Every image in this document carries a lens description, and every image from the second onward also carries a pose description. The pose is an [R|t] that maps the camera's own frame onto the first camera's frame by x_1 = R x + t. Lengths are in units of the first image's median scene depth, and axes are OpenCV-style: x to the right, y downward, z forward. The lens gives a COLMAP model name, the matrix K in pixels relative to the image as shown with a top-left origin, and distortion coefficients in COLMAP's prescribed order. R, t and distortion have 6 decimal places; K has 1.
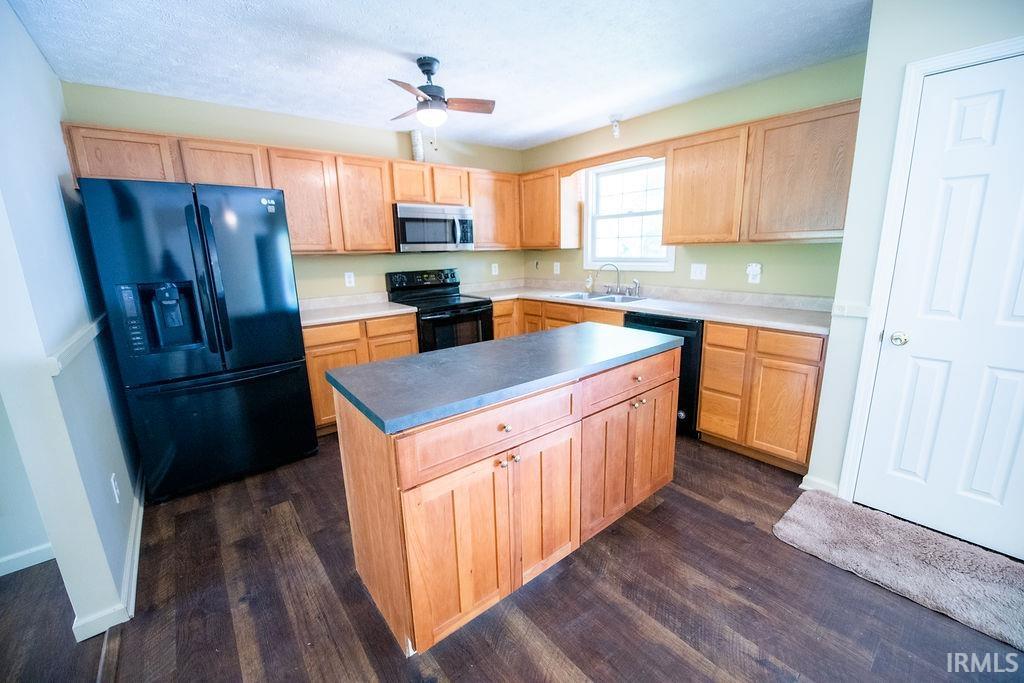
lens RADIAL K [[407.1, 0, 512.0], [0, 407.1, 341.5], [0, 0, 1]] dist [-0.013060, -0.000368]
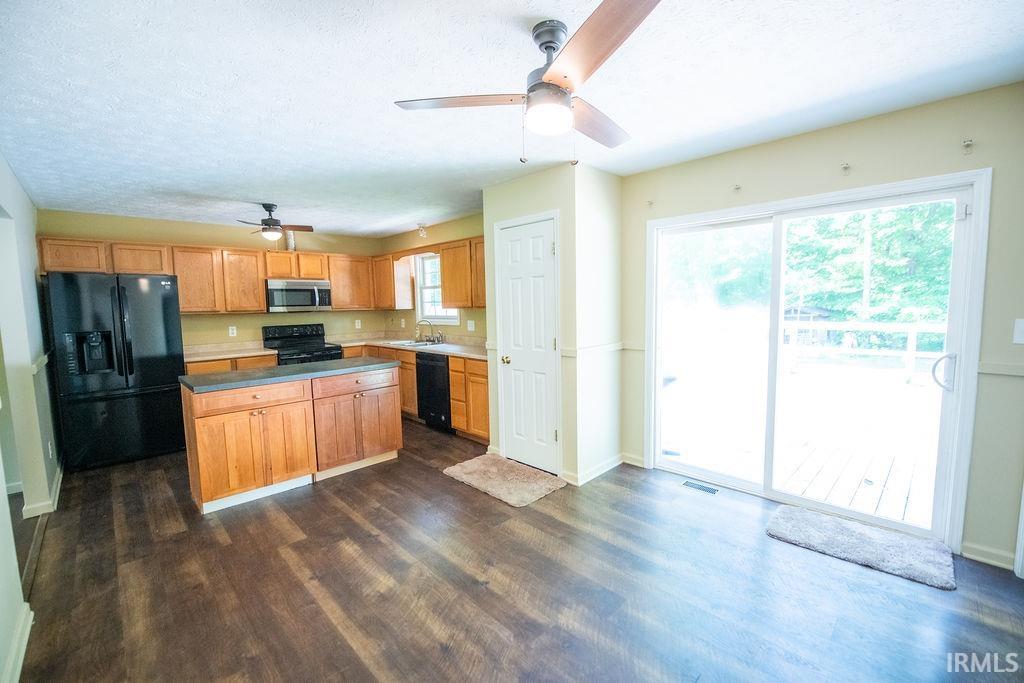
lens RADIAL K [[429.4, 0, 509.0], [0, 429.4, 343.6], [0, 0, 1]] dist [-0.014373, 0.000158]
pose [[0.996747, -0.003922, 0.080503, 0.465726], [0.014327, 0.991529, -0.129091, 0.099994], [-0.079315, 0.129824, 0.988360, -0.563481]]
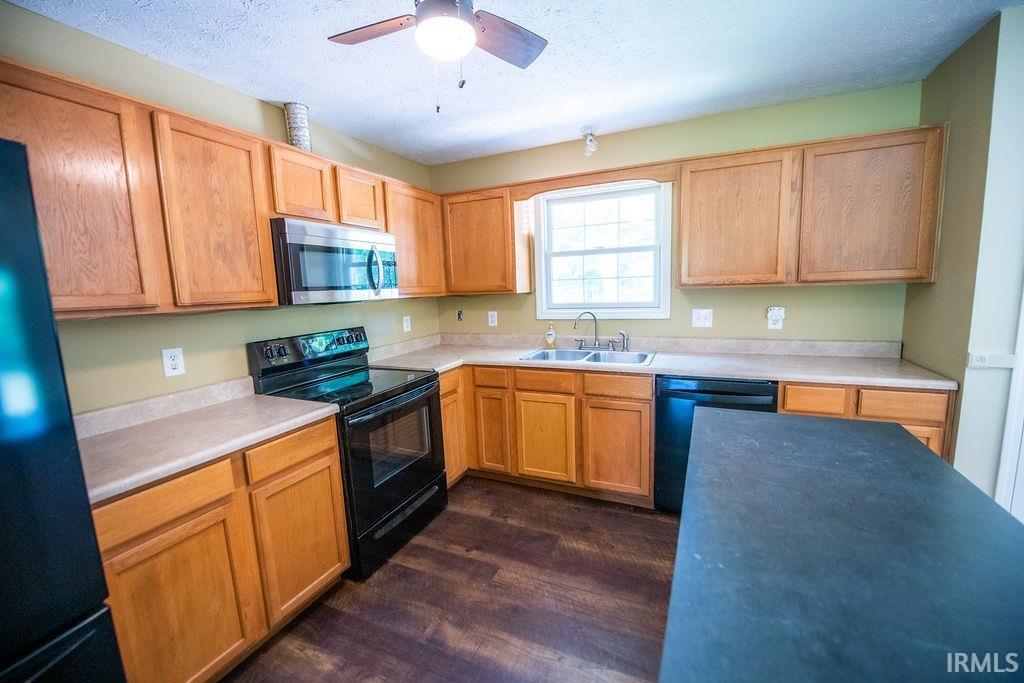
lens RADIAL K [[411.9, 0, 512.0], [0, 411.9, 341.5], [0, 0, 1]] dist [-0.014307, -0.000133]
pose [[0.896647, -0.068353, 0.437438, -0.267471], [0.113167, 0.990574, -0.077182, -0.100908], [-0.428039, 0.118708, 0.895930, 0.404810]]
